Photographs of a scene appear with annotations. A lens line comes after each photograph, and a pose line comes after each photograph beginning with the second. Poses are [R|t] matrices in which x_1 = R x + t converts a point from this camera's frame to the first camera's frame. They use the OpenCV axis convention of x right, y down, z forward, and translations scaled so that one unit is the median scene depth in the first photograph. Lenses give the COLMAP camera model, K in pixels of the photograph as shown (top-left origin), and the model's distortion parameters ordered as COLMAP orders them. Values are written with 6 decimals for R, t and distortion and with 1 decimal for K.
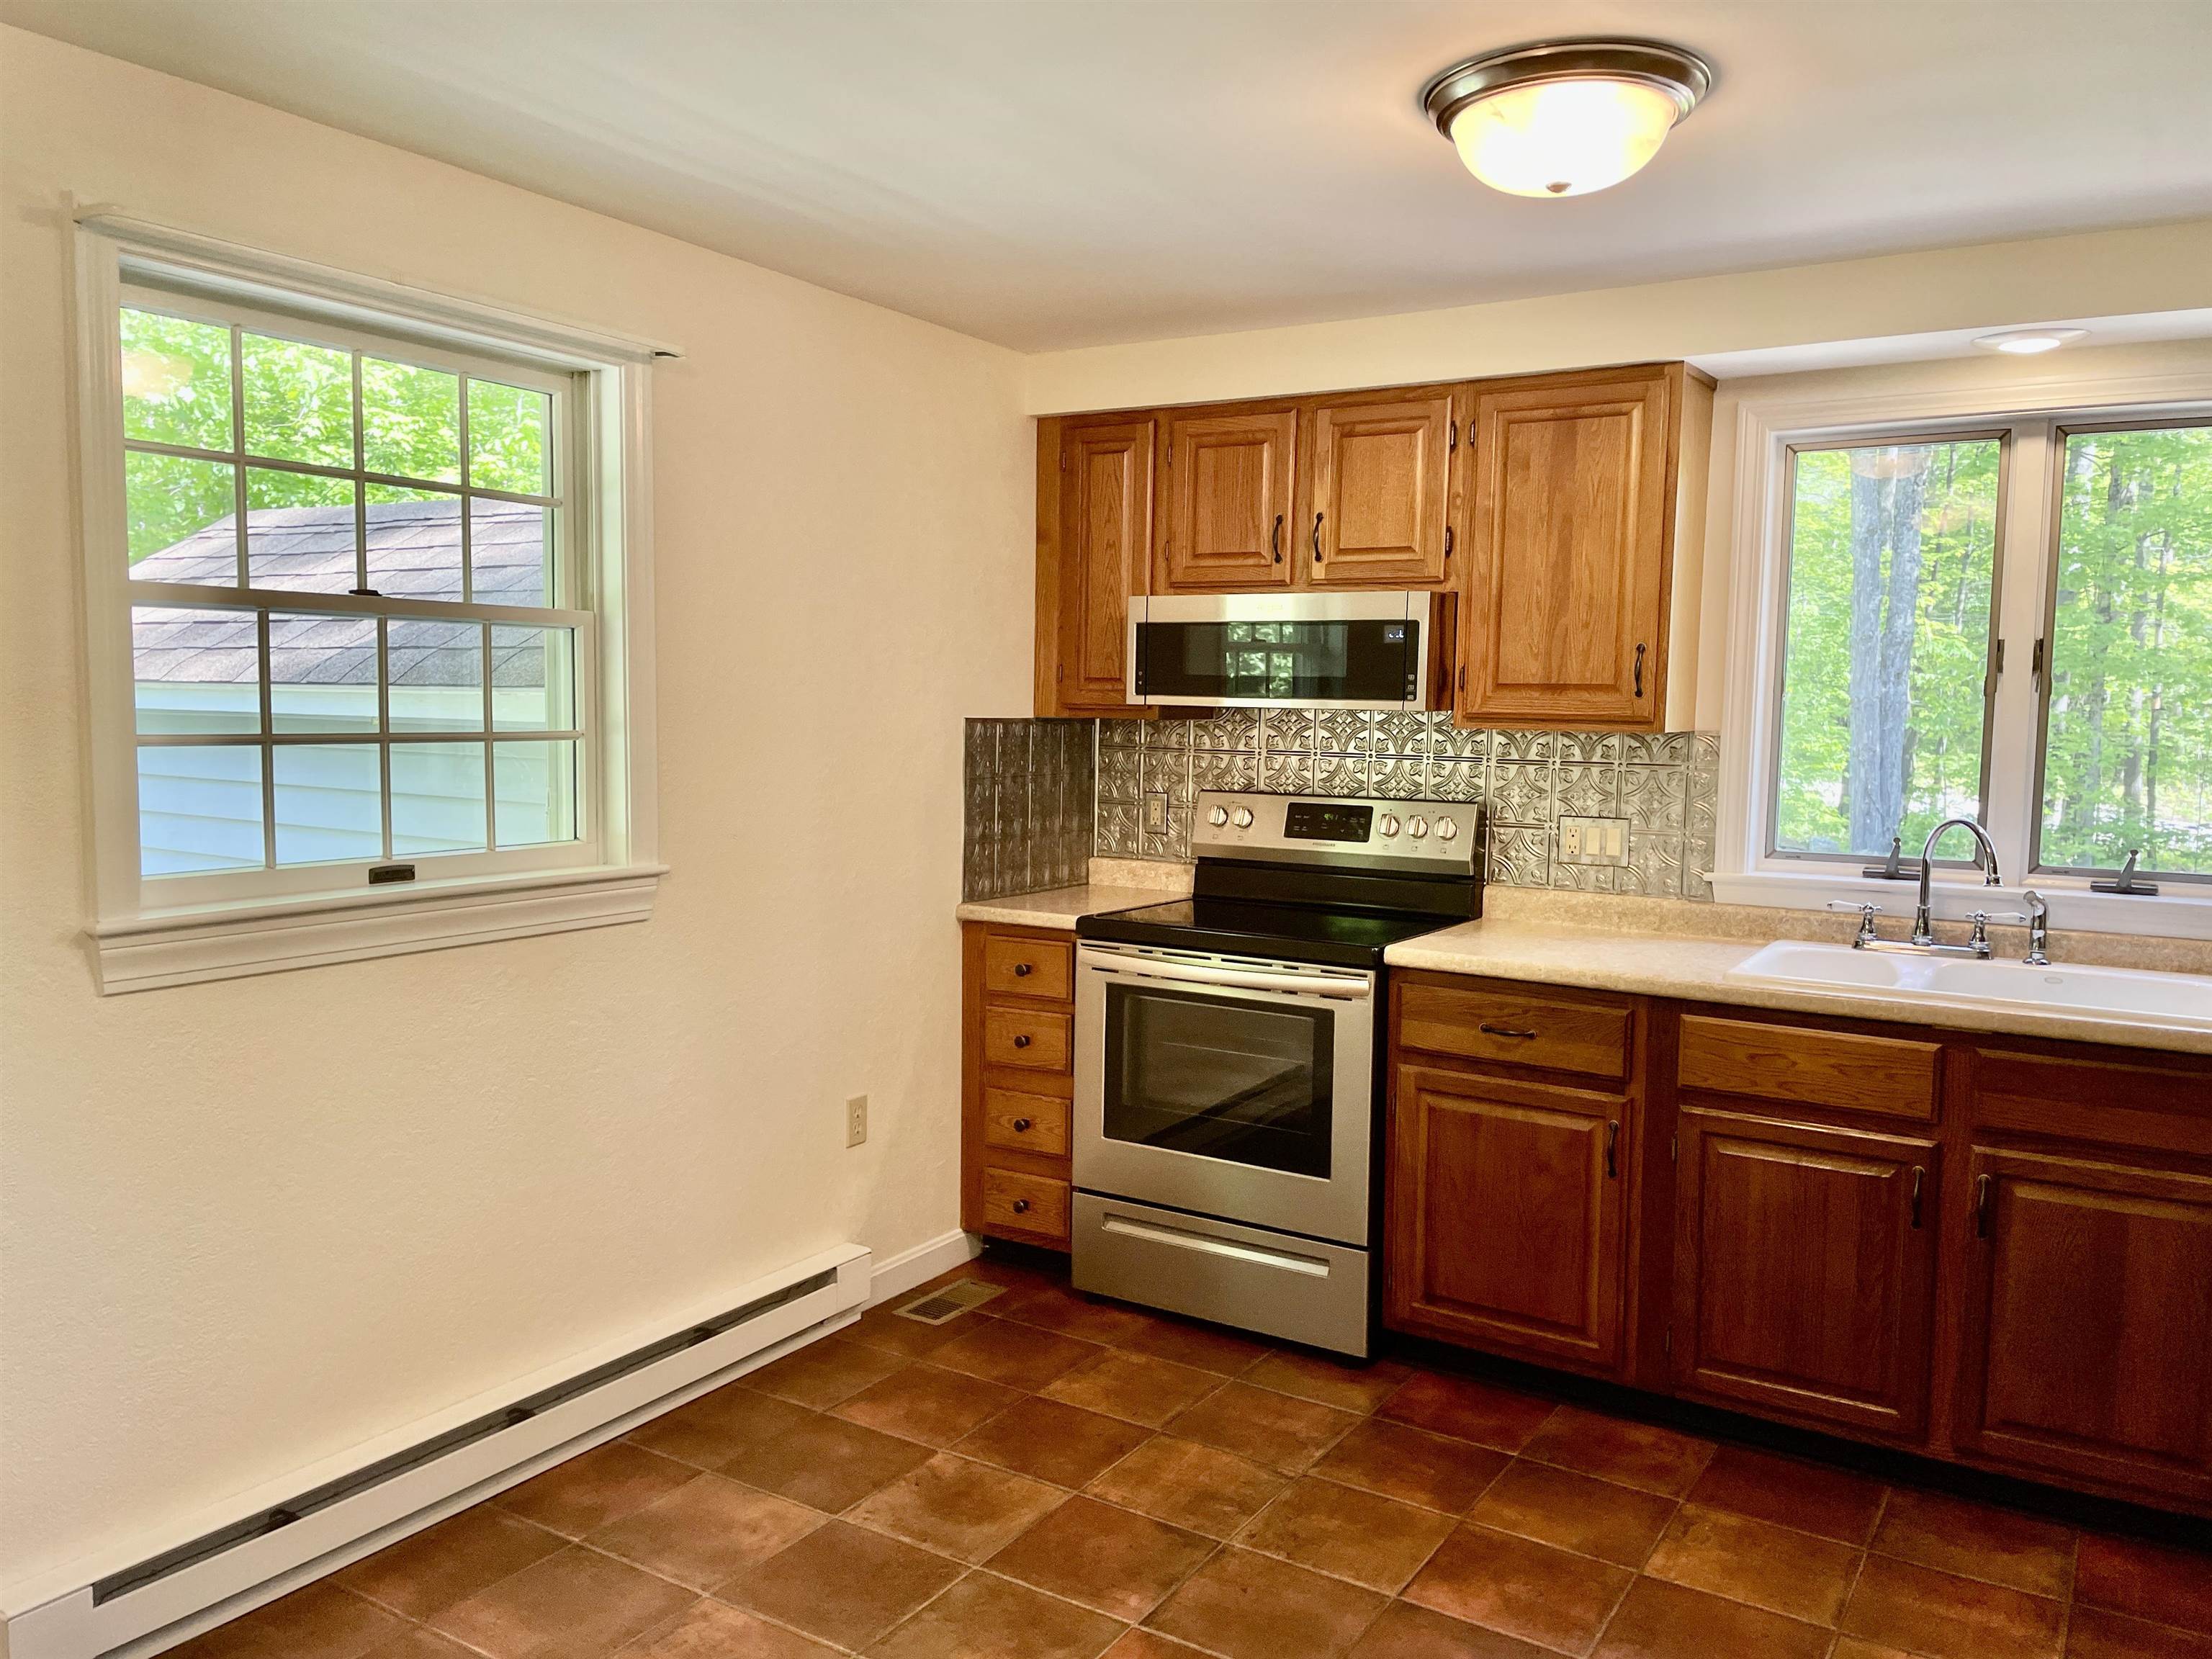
lens RADIAL K [[1649.9, 0, 1091.0], [0, 1649.9, 835.4], [0, 0, 1]] dist [0.108242, -0.144683]
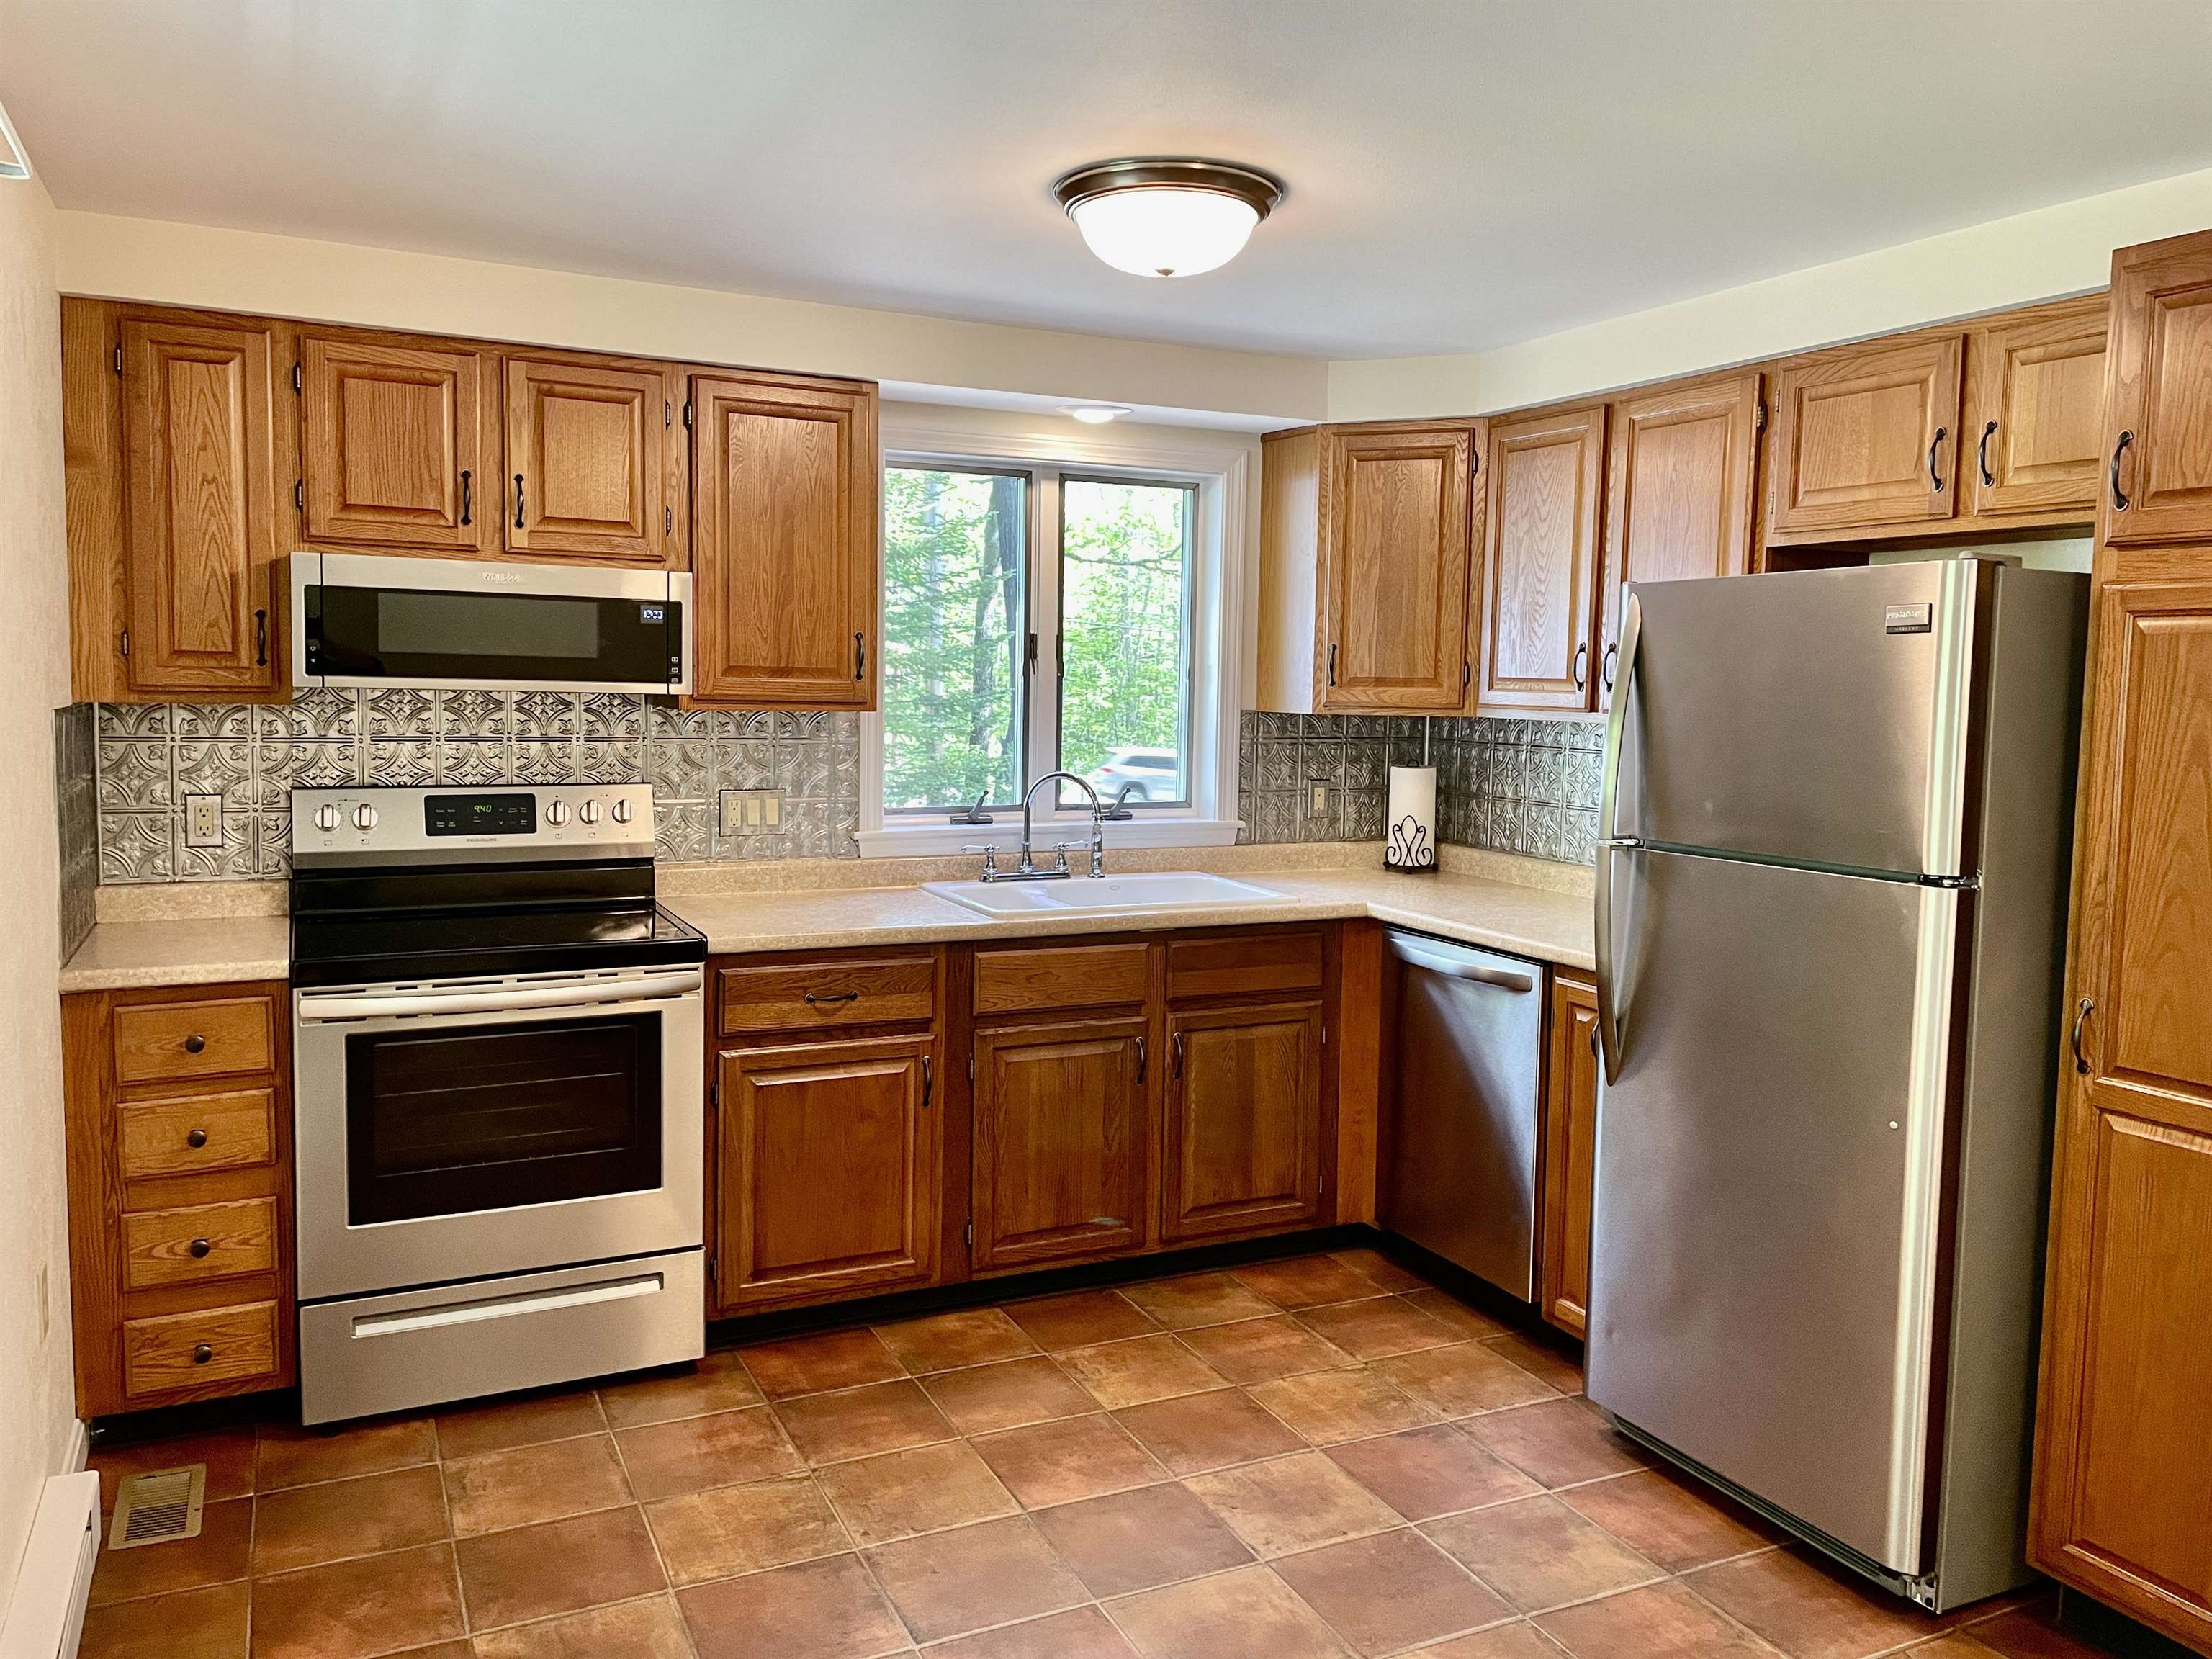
lens RADIAL K [[1657.3, 0, 1093.0], [0, 1657.3, 804.9], [0, 0, 1]] dist [0.105297, -0.139423]
pose [[0.536043, -0.075283, 0.840827, -0.493042], [0.060620, 0.996877, 0.050608, -0.043717], [-0.842011, 0.023843, 0.538933, 0.257443]]
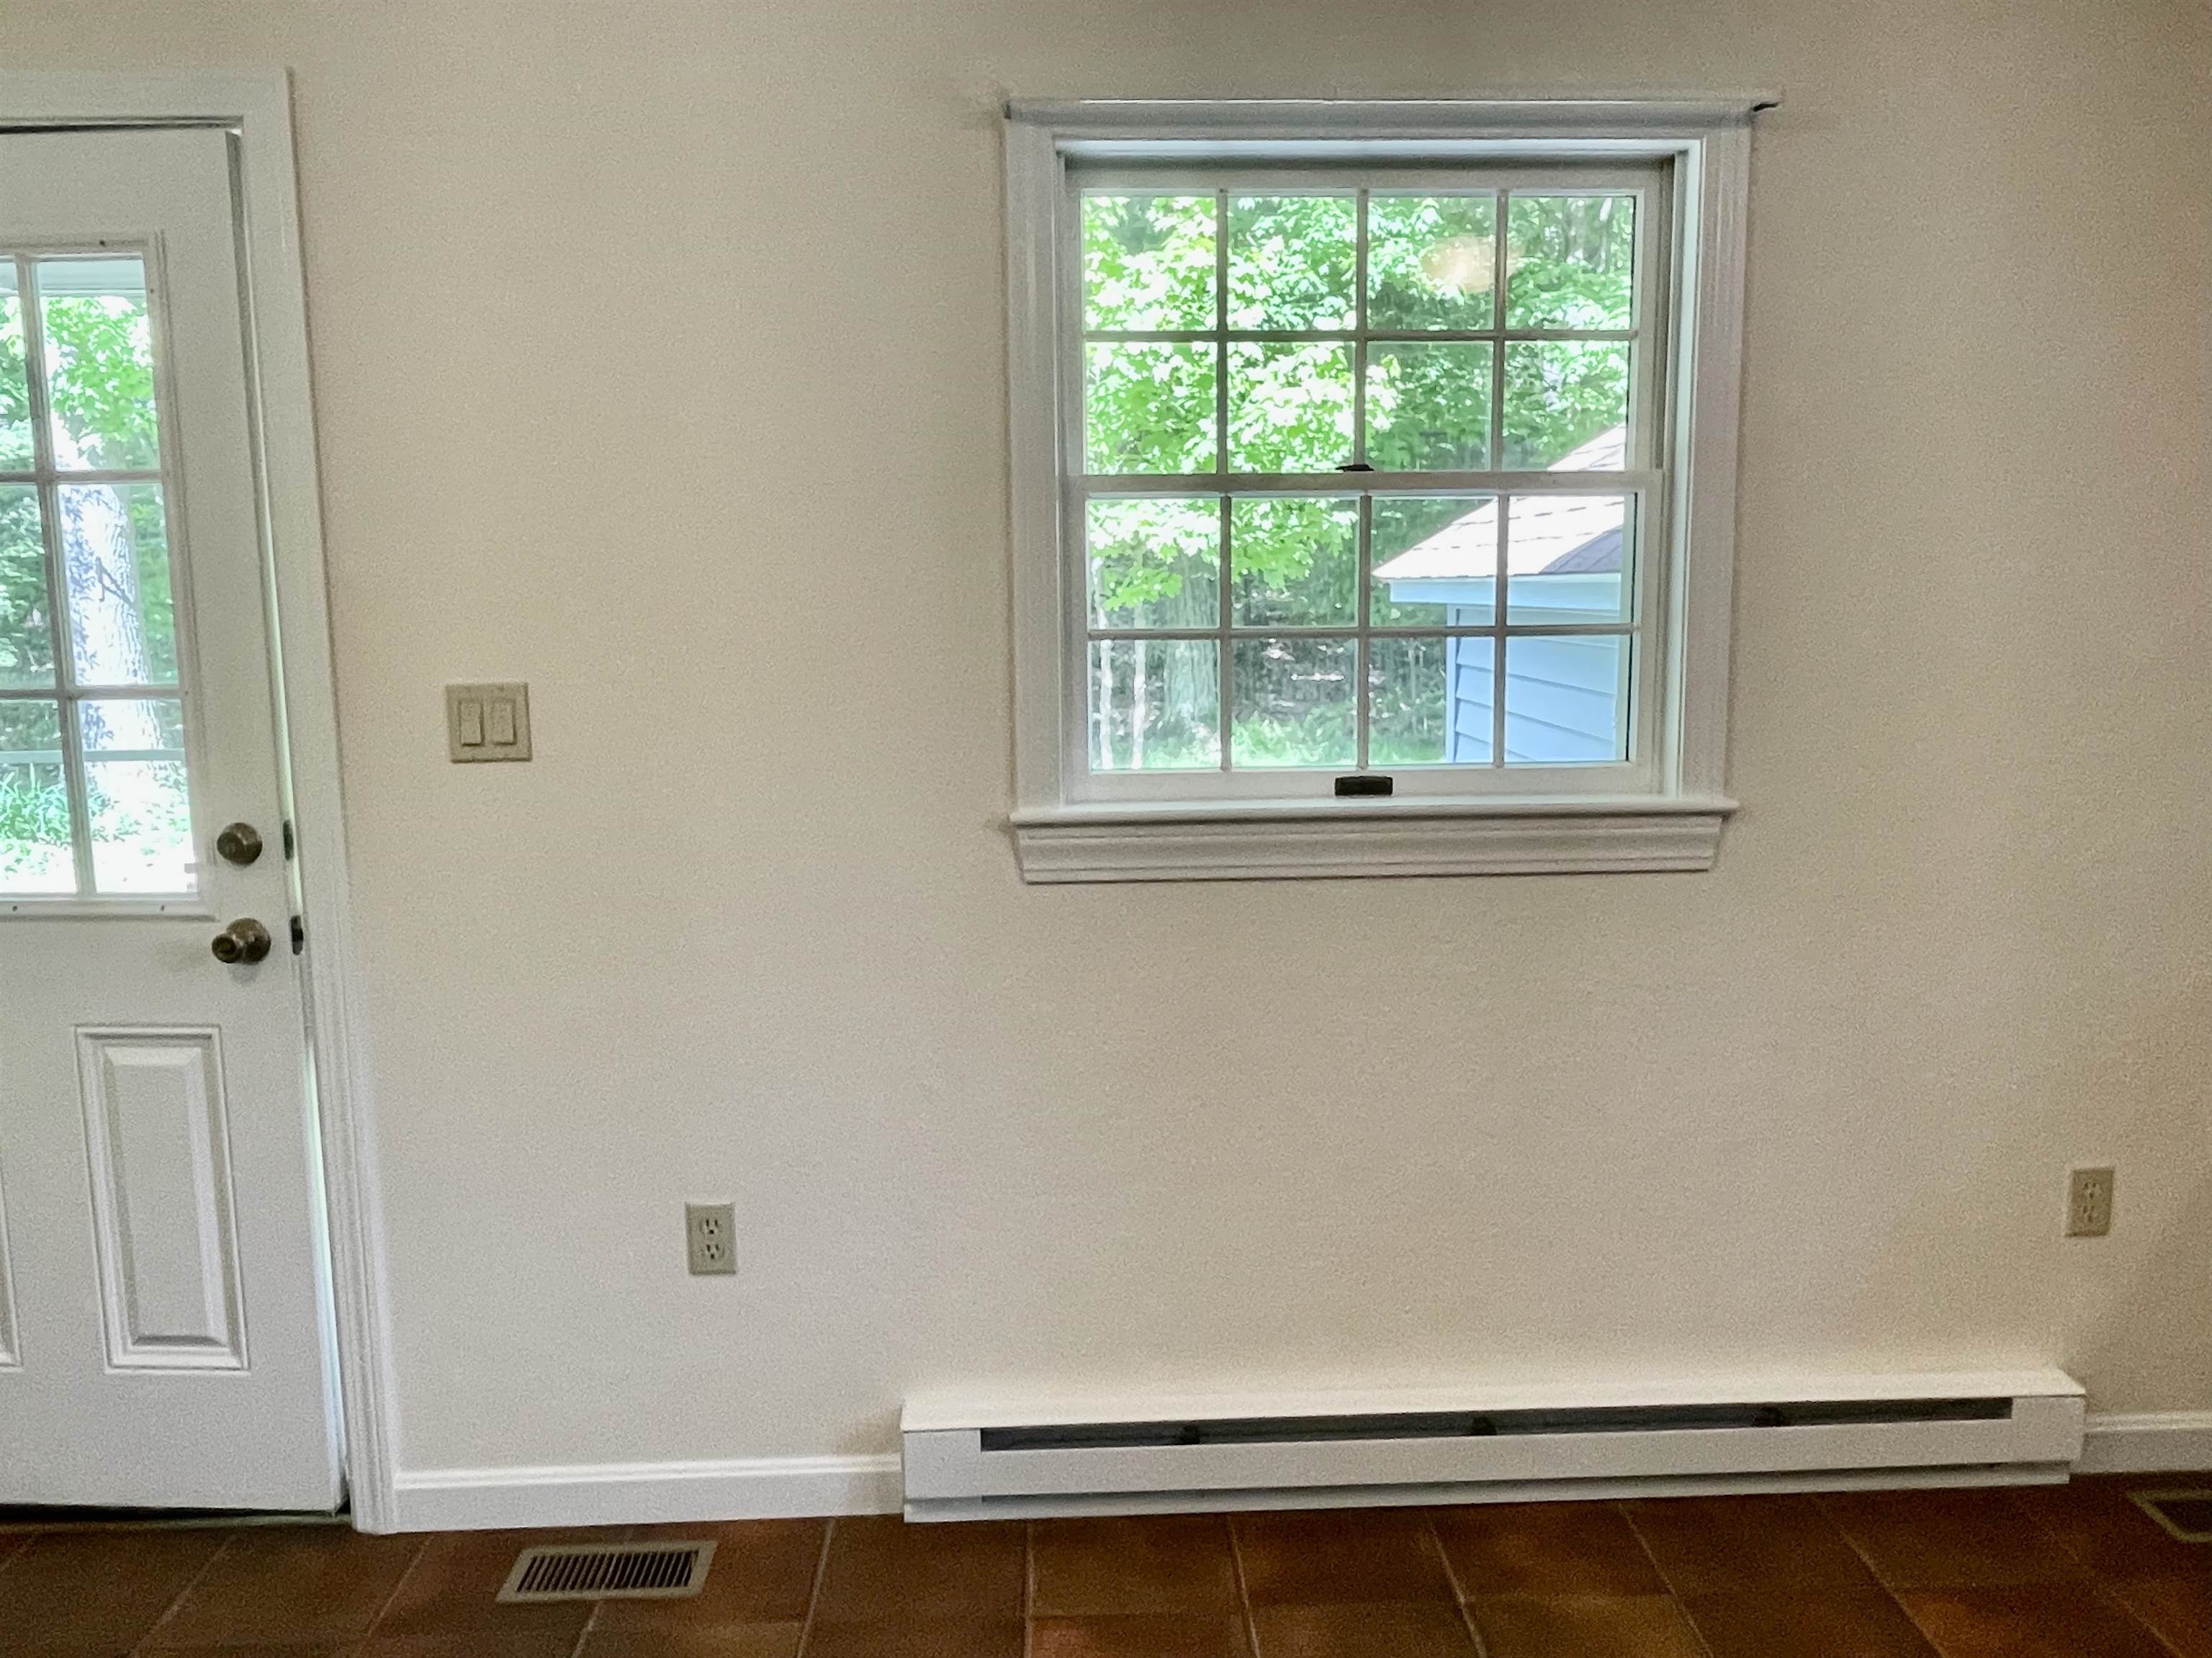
lens RADIAL K [[1693.4, 0, 1109.3], [0, 1693.4, 820.0], [0, 0, 1]] dist [-0.004989, -0.003096]
pose [[0.568158, 0.097522, -0.817121, 0.184428], [-0.050555, 0.995214, 0.083625, -0.020937], [0.821365, -0.006202, 0.570369, 0.287371]]
